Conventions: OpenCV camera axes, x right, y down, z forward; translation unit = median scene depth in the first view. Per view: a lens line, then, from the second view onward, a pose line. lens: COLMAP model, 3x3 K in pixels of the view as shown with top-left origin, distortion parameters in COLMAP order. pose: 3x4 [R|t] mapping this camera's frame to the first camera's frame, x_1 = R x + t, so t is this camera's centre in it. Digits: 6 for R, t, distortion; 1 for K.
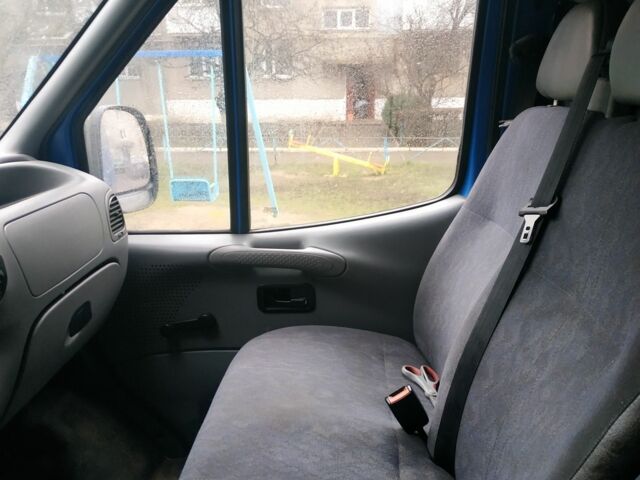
lens RADIAL K [[629.9, 0, 302.4], [0, 629.9, 240.0], [0, 0, 1]] dist [0.052263, -0.131956]
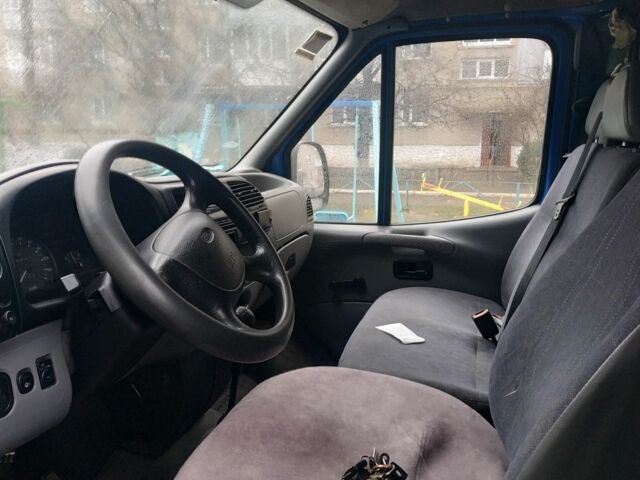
lens RADIAL K [[629.9, 0, 302.4], [0, 629.9, 240.0], [0, 0, 1]] dist [0.052263, -0.131956]
pose [[0.977988, 0.043912, -0.203989, 0.016620], [-0.058321, 0.996168, -0.065169, 0.112531], [0.200346, 0.075631, 0.976802, -0.428285]]
